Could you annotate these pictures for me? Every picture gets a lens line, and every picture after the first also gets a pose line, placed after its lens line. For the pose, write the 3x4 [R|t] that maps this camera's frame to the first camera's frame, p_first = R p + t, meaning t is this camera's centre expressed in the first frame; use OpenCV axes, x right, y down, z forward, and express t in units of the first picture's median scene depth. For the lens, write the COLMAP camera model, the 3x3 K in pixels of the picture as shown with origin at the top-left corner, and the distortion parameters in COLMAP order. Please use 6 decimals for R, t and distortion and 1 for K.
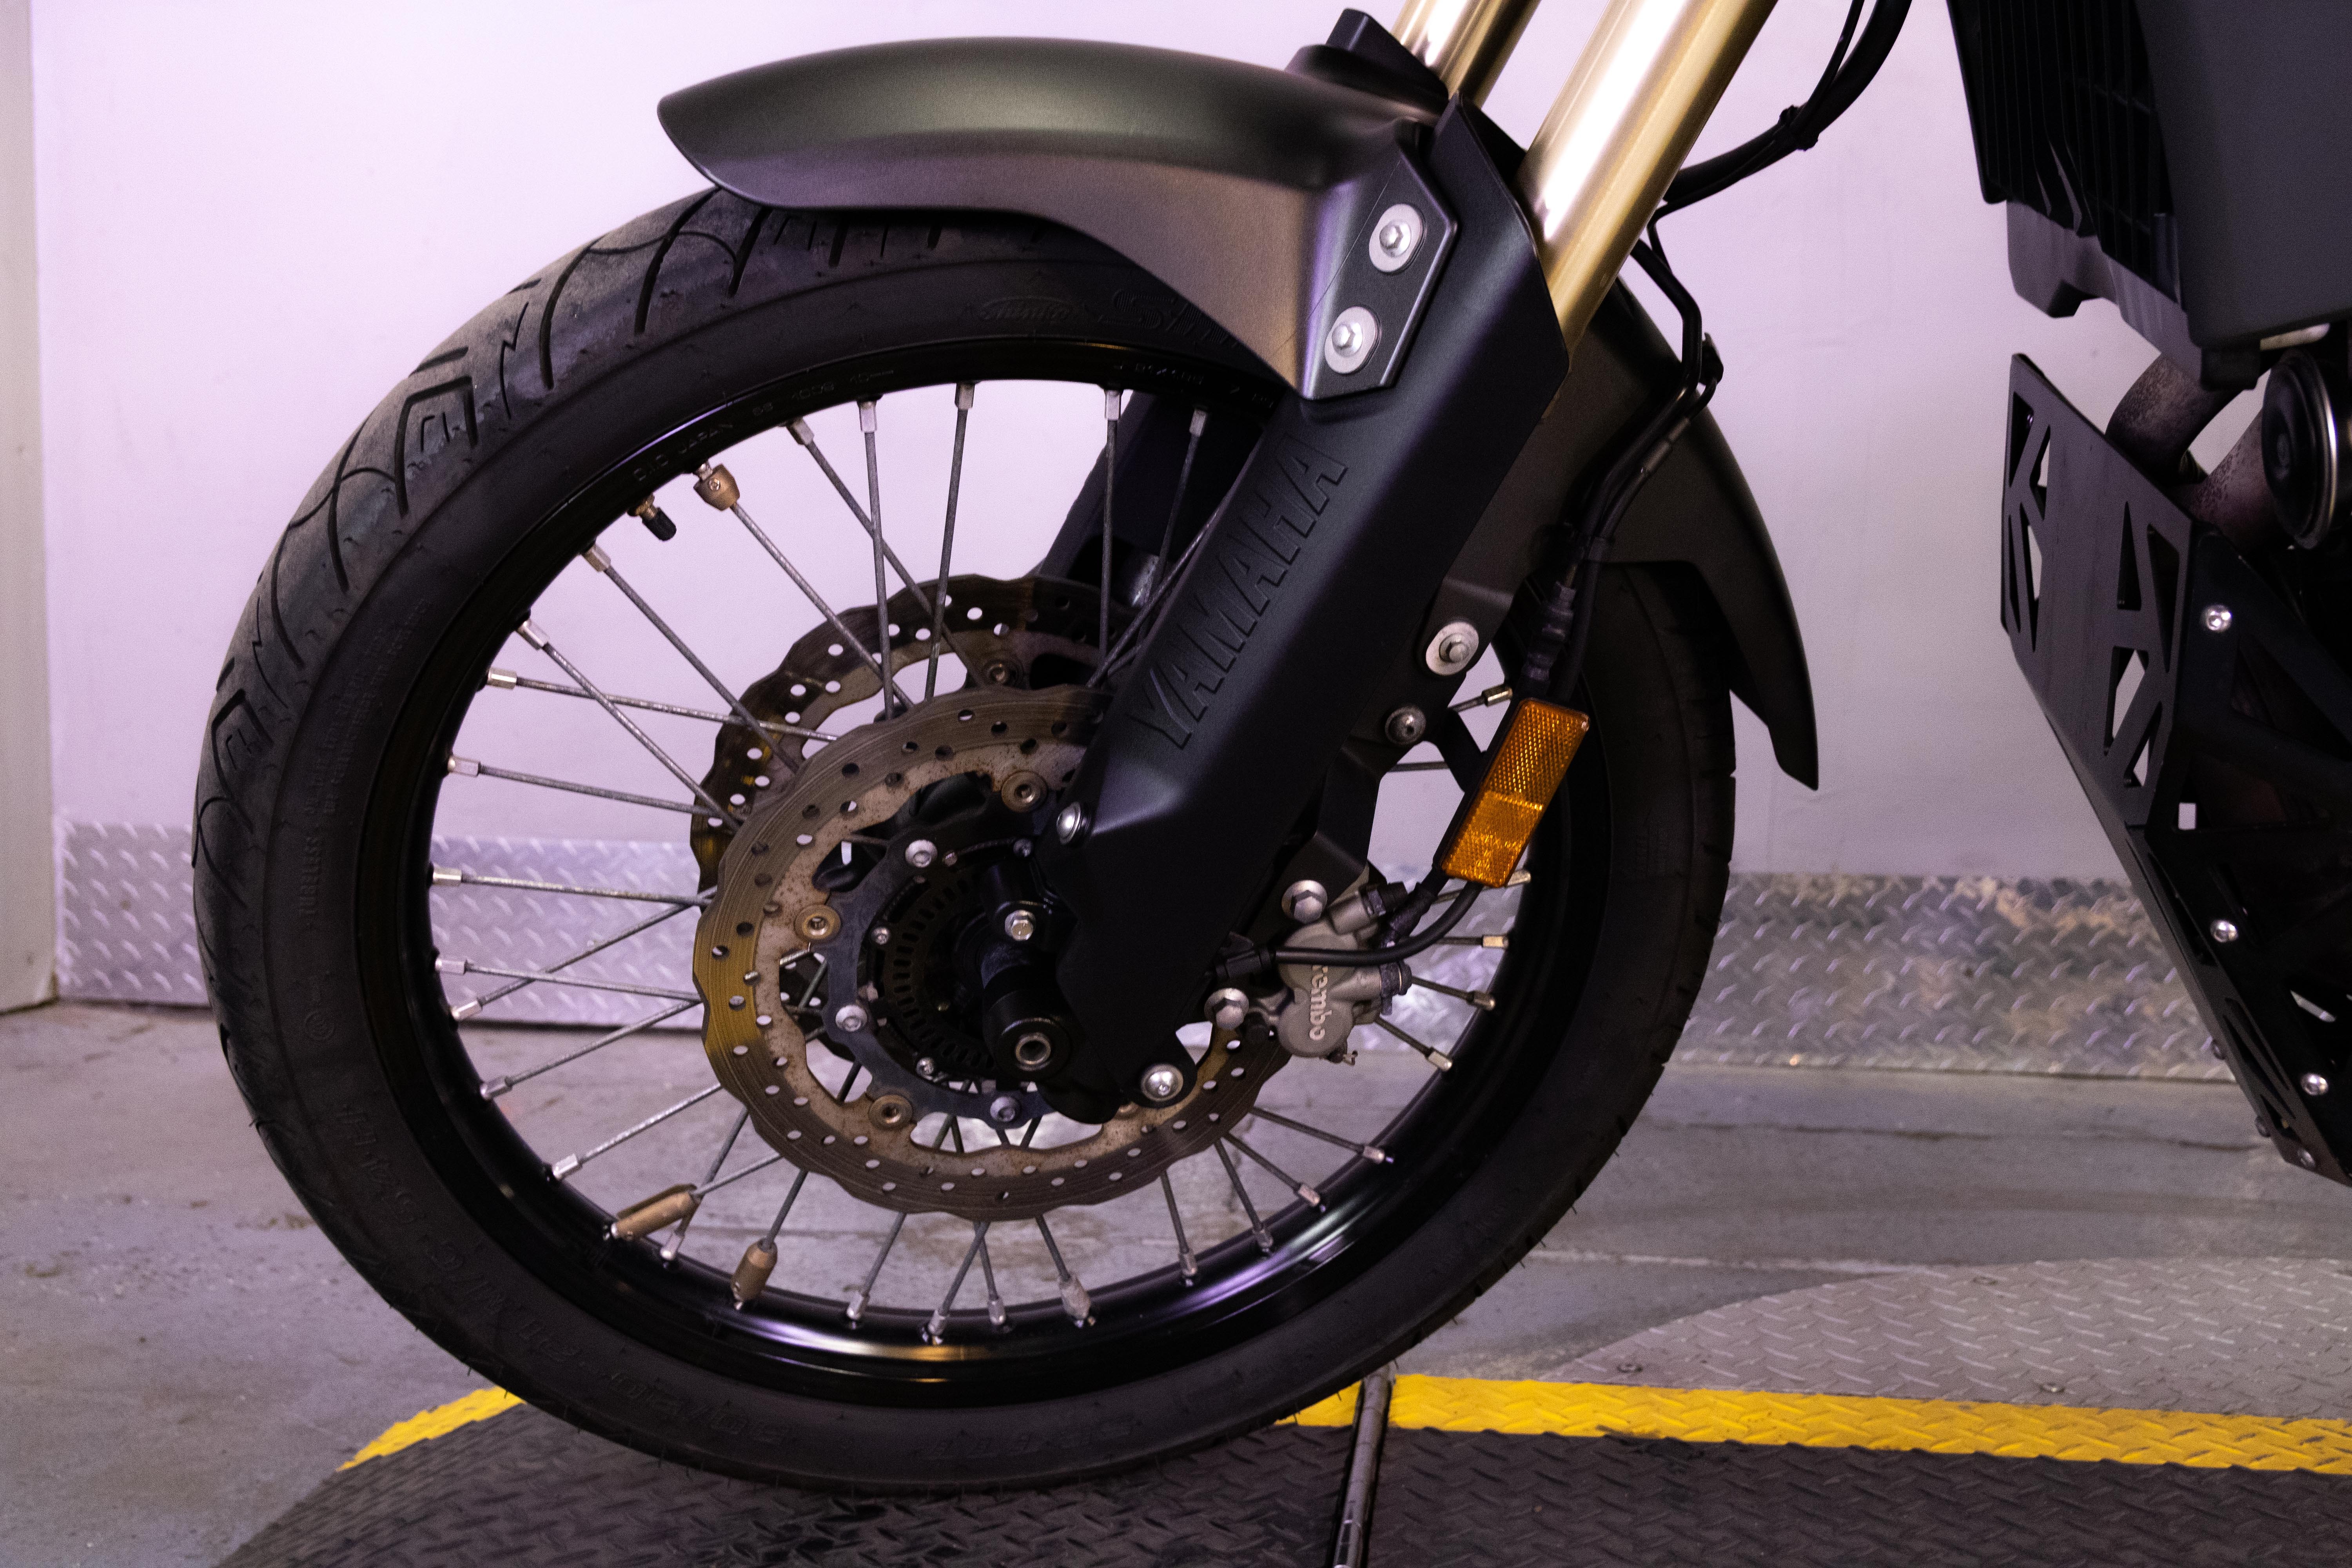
lens RADIAL K [[2521.0, 0, 1152.8], [0, 2521.0, 791.3], [0, 0, 1]] dist [0.001580, 0.000000]
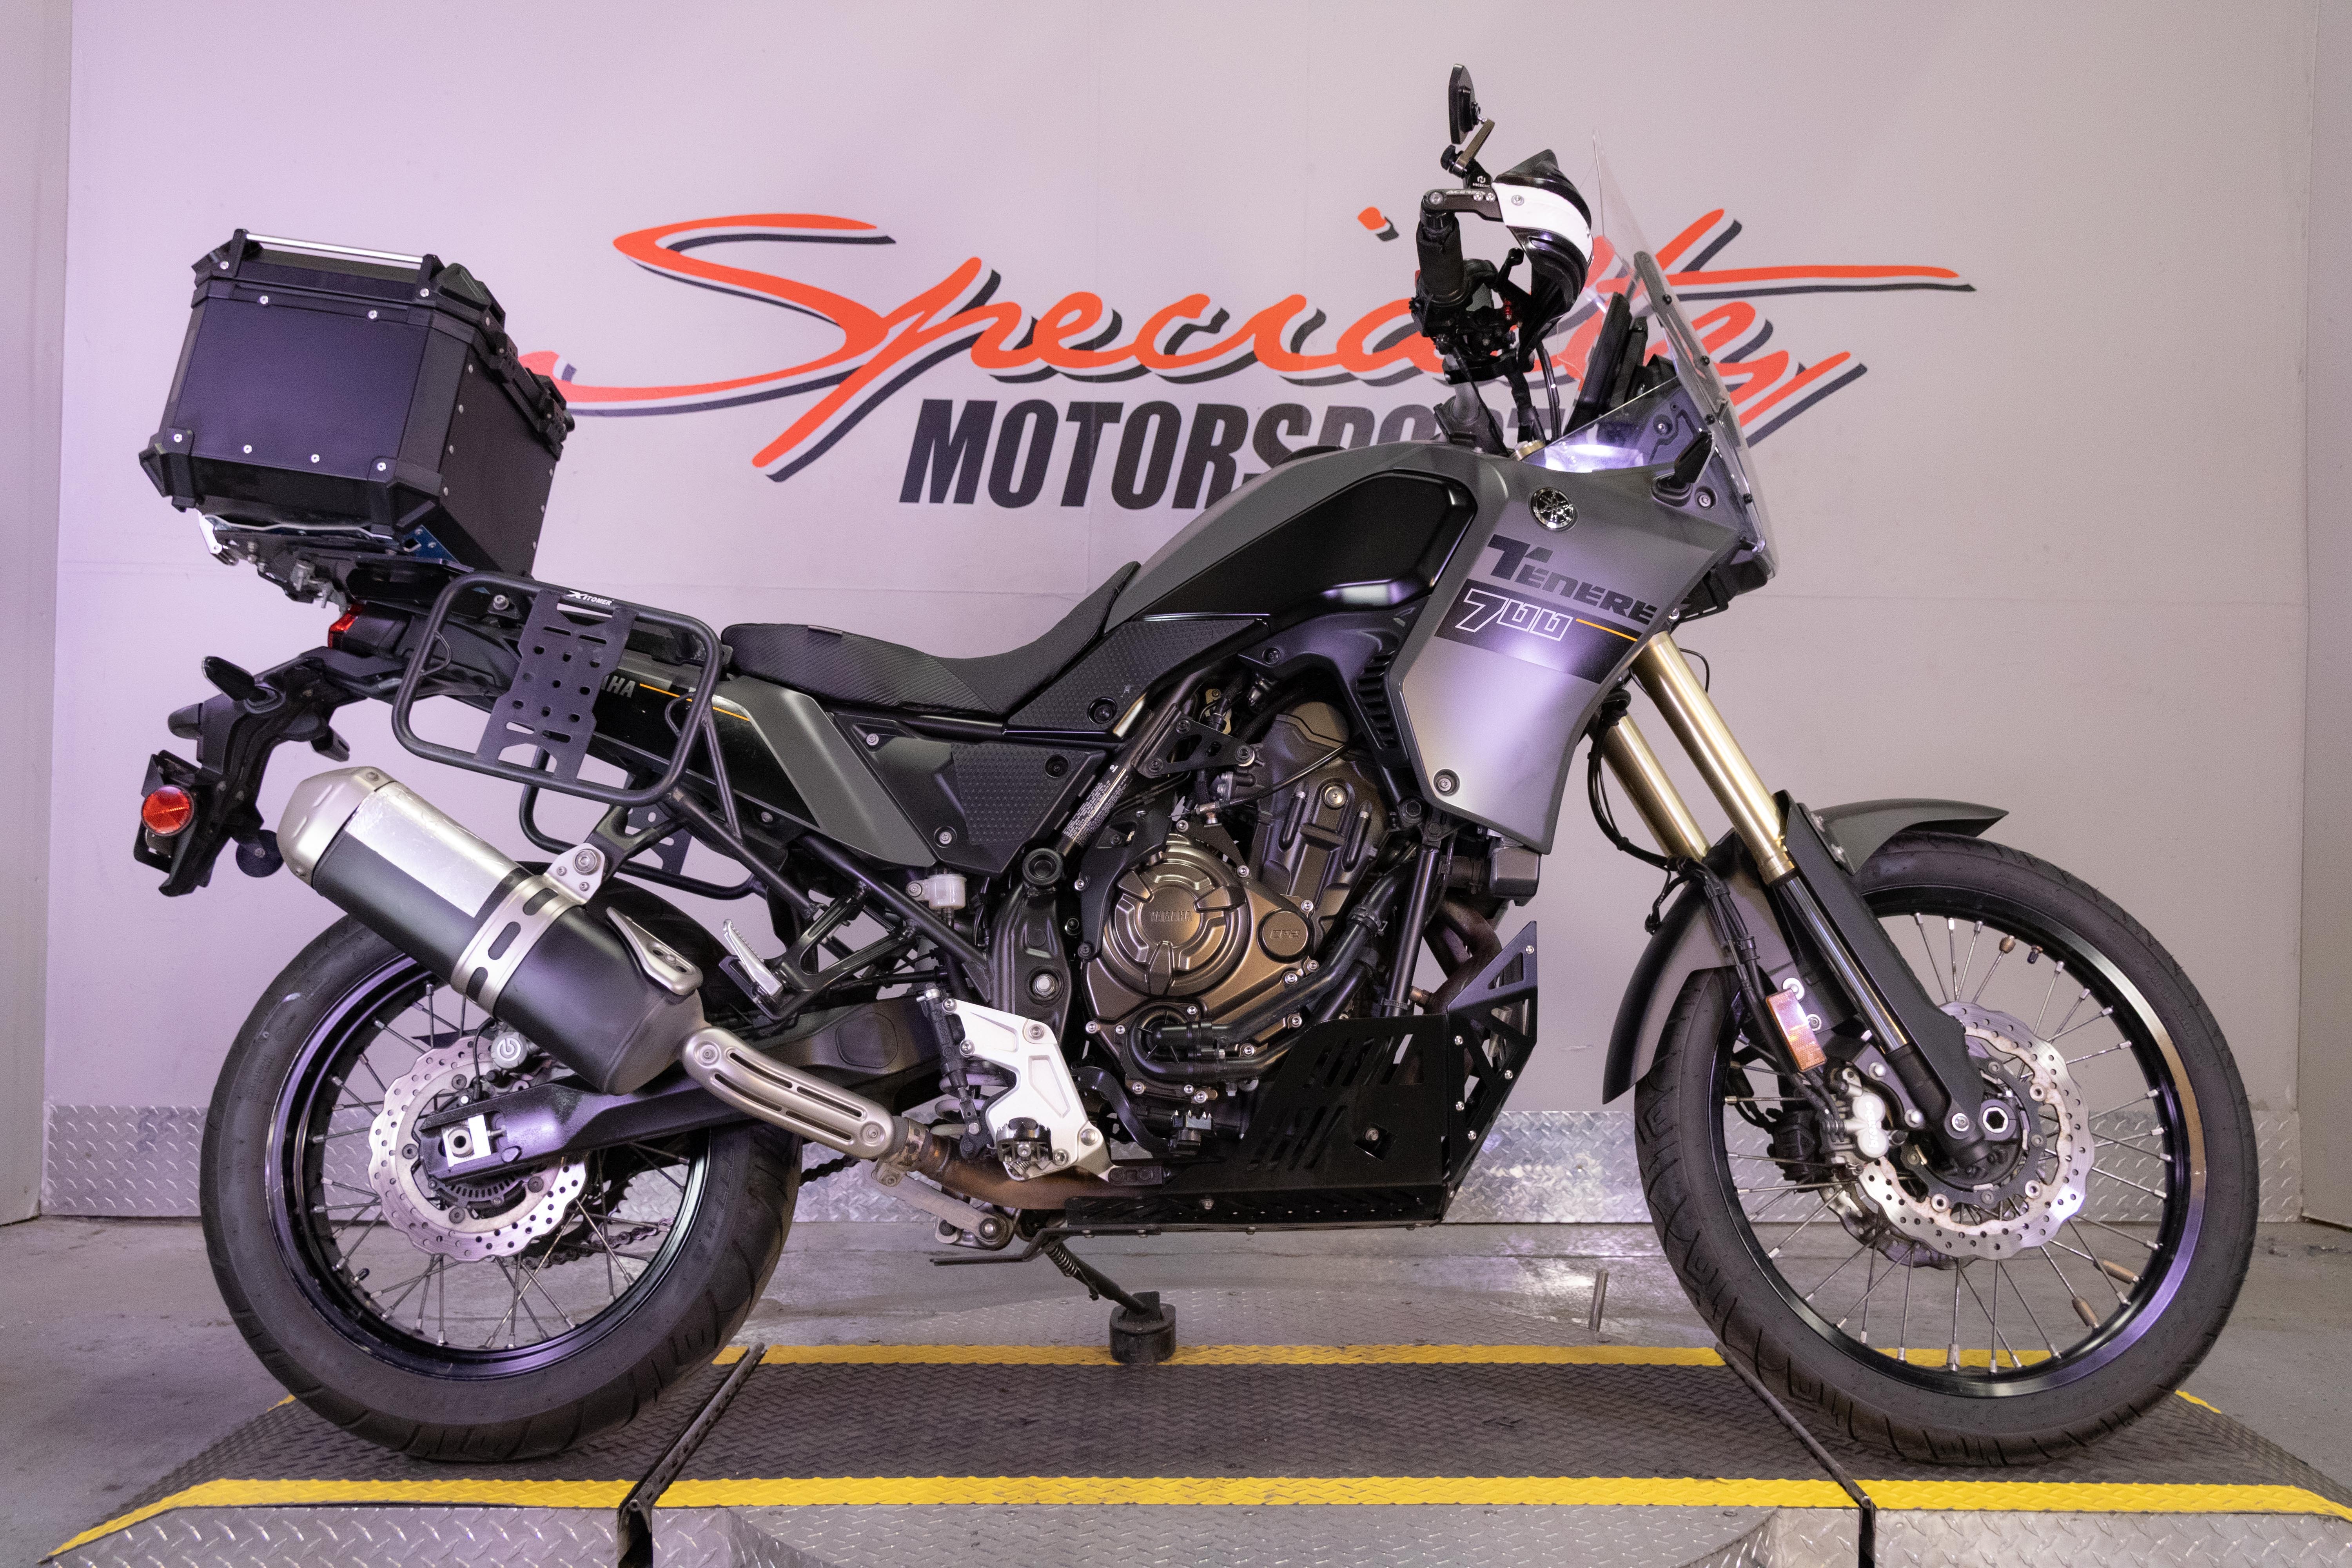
lens RADIAL K [[2207.5, 0, 1165.4], [0, 2207.5, 785.5], [0, 0, 1]] dist [0.016263, 0.000000]
pose [[0.990285, 0.000389, 0.139055, 0.083328], [0.016449, 0.992647, -0.119921, -0.009016], [-0.138079, 0.121043, 0.982997, -0.536058]]
